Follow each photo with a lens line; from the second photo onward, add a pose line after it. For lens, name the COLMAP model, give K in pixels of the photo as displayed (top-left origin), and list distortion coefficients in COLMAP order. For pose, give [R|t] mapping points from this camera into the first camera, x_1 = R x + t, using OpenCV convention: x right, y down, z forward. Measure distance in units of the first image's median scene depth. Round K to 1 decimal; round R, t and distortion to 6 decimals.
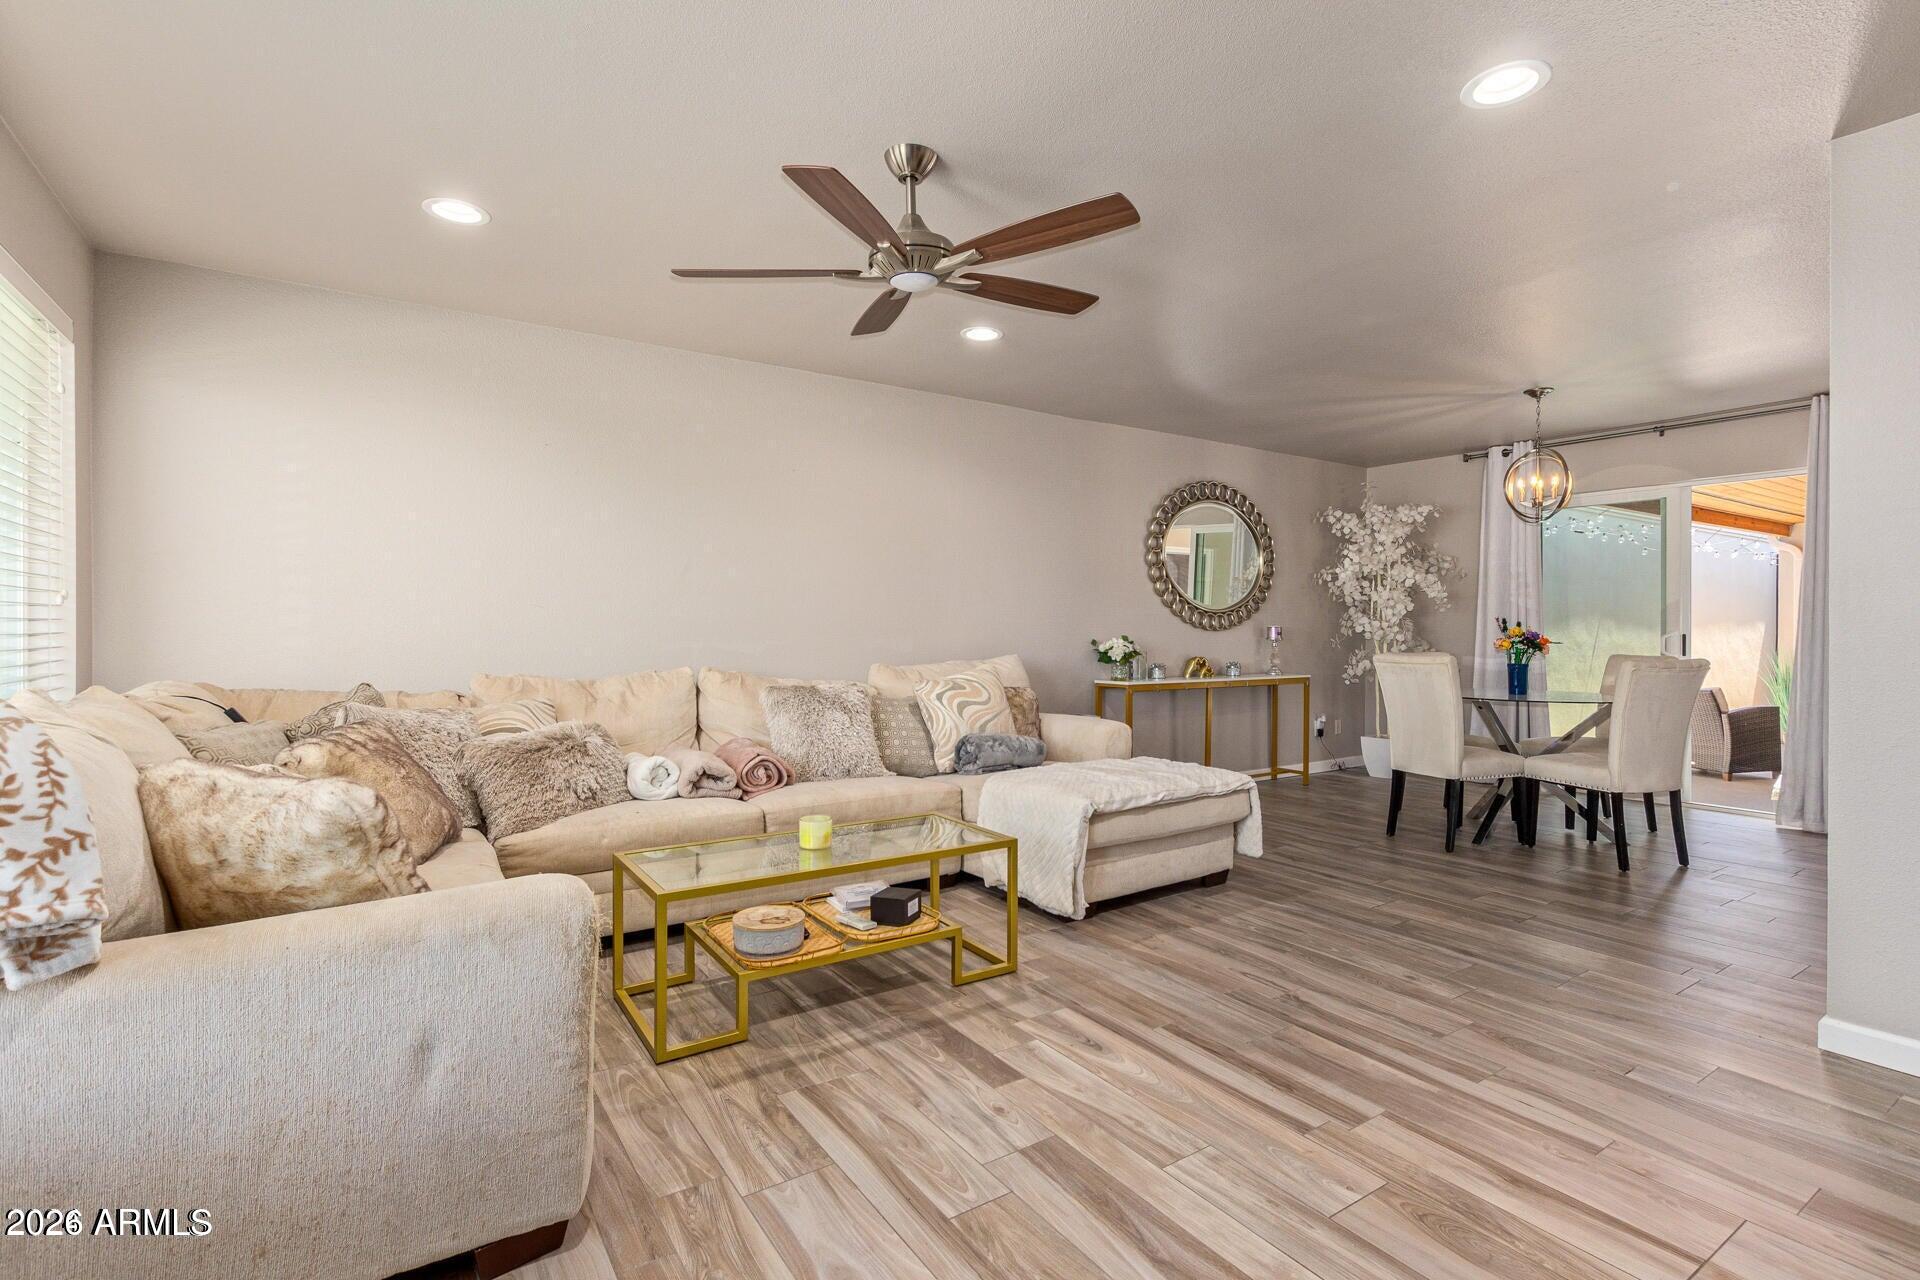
lens RADIAL K [[894.7, 0, 967.8], [0, 894.7, 631.7], [0, 0, 1]] dist [0.002507, -0.001265]
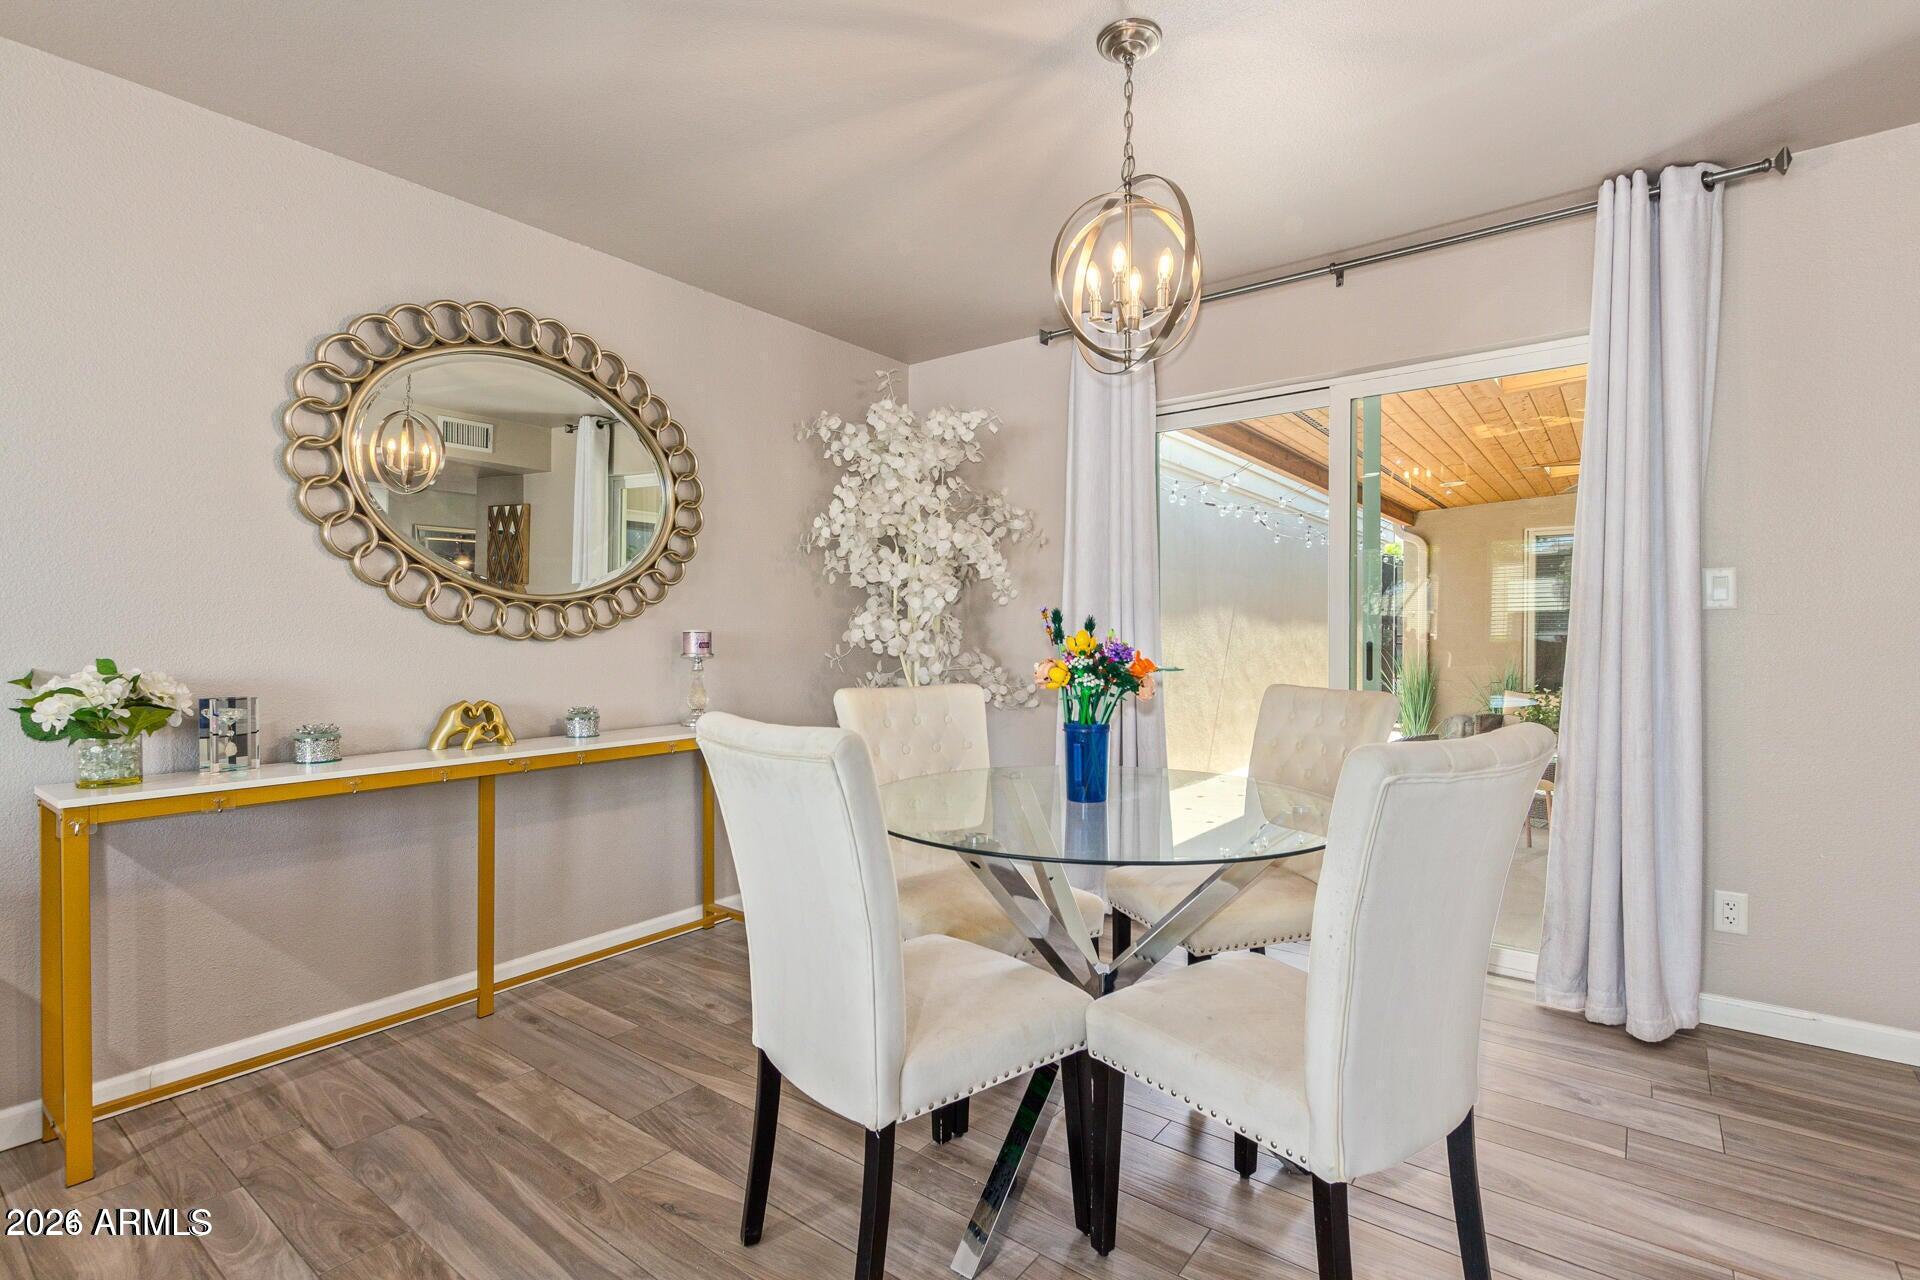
lens RADIAL K [[894.7, 0, 967.8], [0, 894.7, 631.7], [0, 0, 1]] dist [0.002507, -0.001265]
pose [[0.945431, -0.003279, 0.325806, 0.346053], [0.004917, 0.999979, -0.004205, -0.002715], [-0.325785, 0.005577, 0.945427, 0.510015]]
